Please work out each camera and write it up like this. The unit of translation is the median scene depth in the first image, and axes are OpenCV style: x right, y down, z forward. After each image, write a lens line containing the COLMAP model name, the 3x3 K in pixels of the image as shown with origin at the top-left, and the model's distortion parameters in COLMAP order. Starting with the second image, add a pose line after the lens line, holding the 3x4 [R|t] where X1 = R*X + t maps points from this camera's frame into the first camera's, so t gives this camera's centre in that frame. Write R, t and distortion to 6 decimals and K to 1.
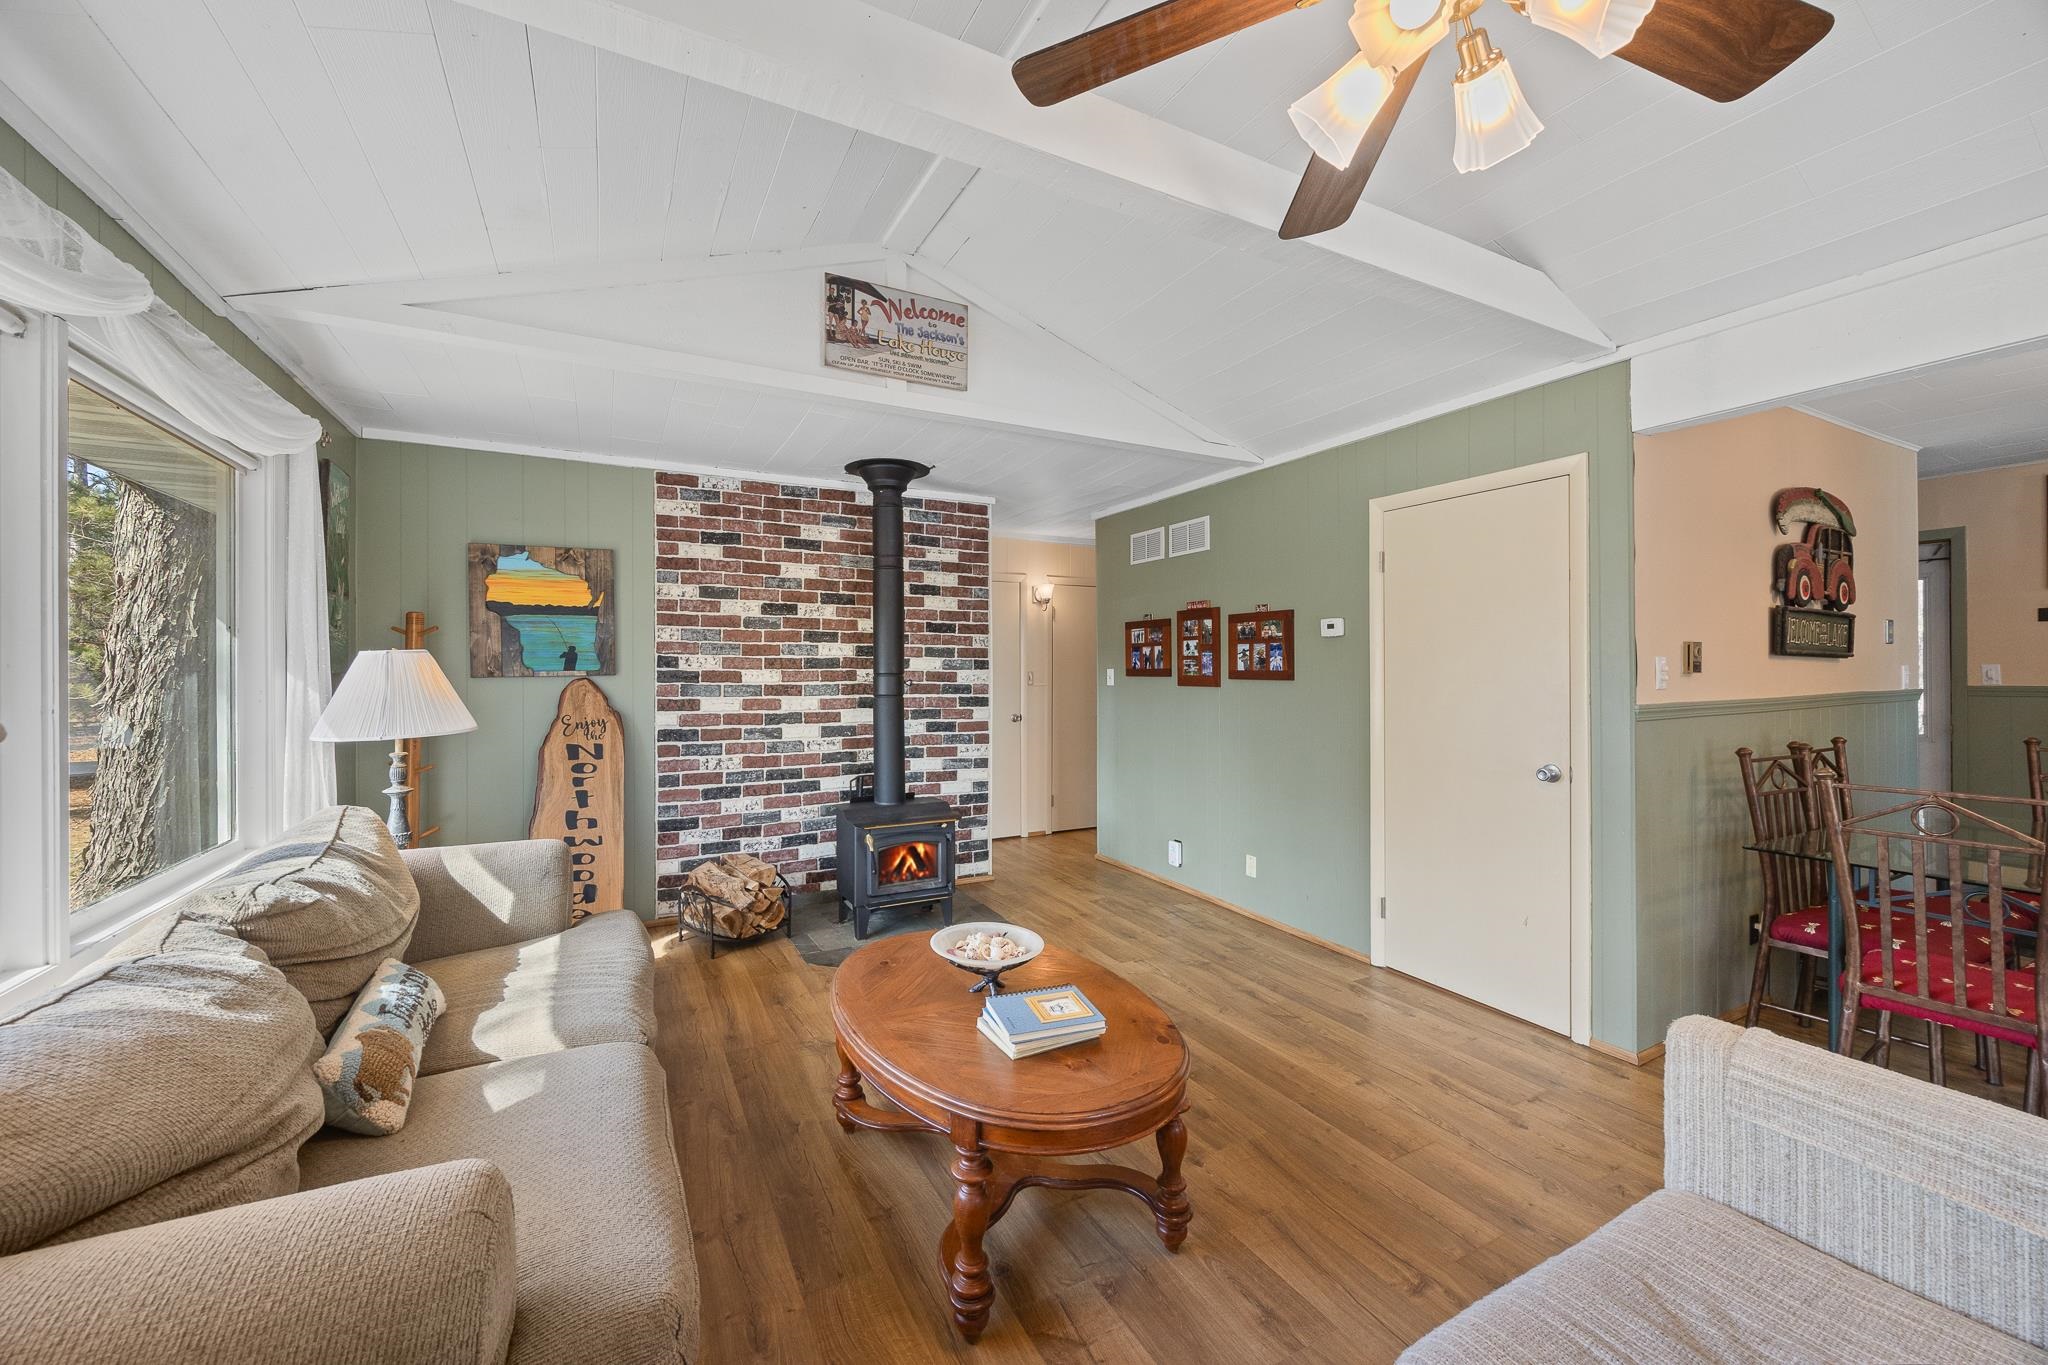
lens RADIAL K [[784.6, 0, 1013.0], [0, 784.6, 664.8], [0, 0, 1]] dist [-0.002473, -0.000100]
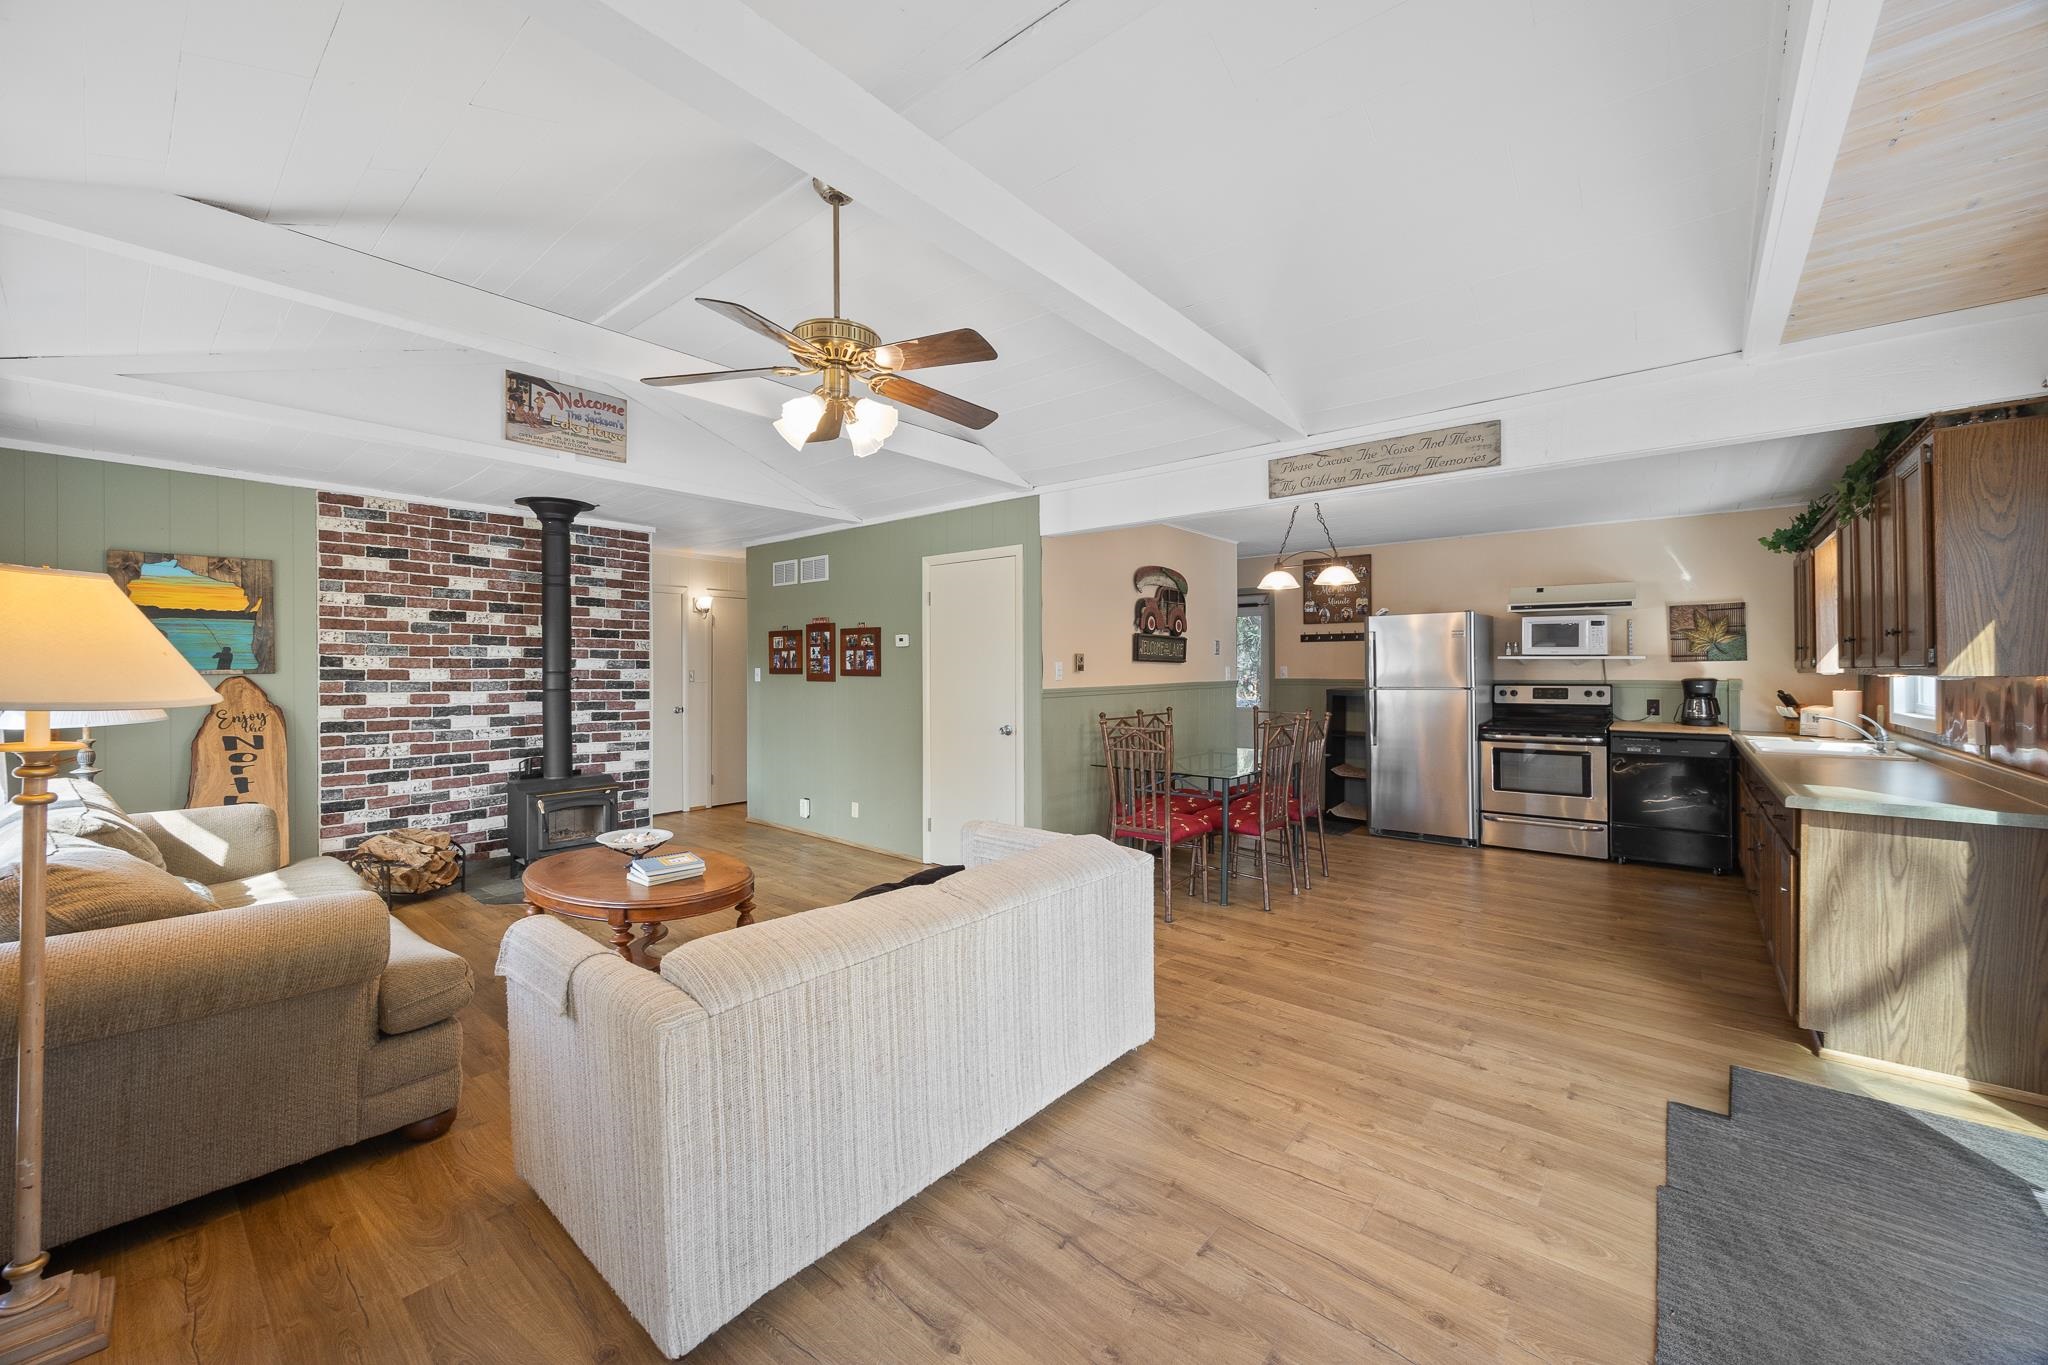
lens RADIAL K [[784.6, 0, 1016.8], [0, 784.6, 669.0], [0, 0, 1]] dist [-0.002473, -0.000100]
pose [[0.925457, 0.000523, 0.378853, 0.043831], [-0.003222, 0.999974, 0.006491, -0.003831], [-0.378840, -0.007228, 0.925434, -0.420662]]
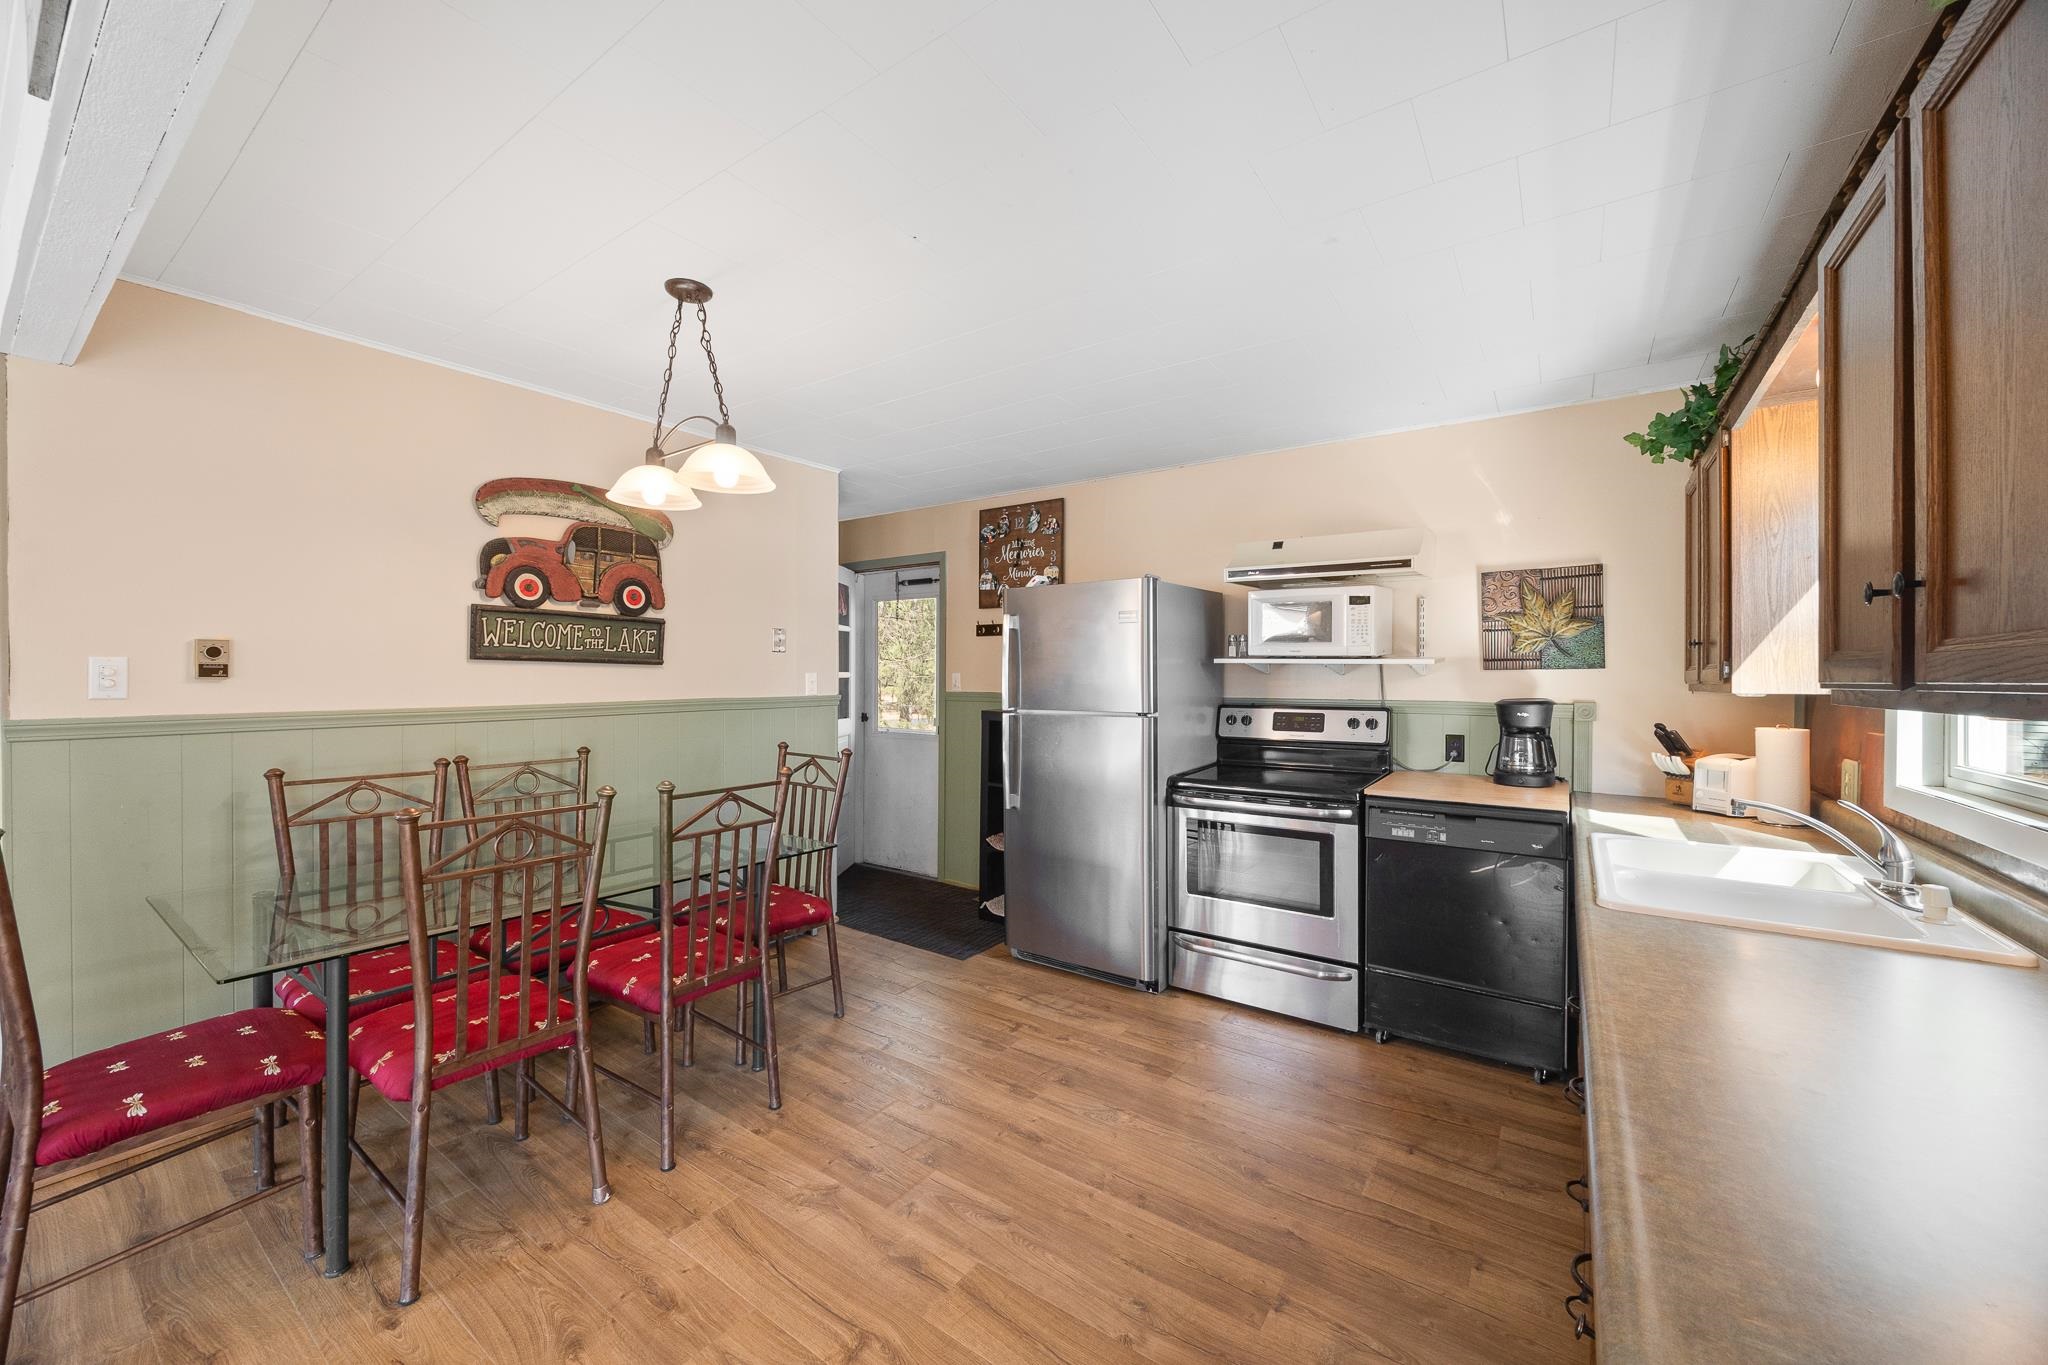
lens RADIAL K [[784.6, 0, 1014.0], [0, 784.6, 682.5], [0, 0, 1]] dist [-0.002473, -0.000100]
pose [[0.891539, 0.004048, 0.452926, 0.873290], [-0.011346, 0.999846, 0.013398, -0.003723], [-0.452802, -0.017083, 0.891448, -0.062657]]
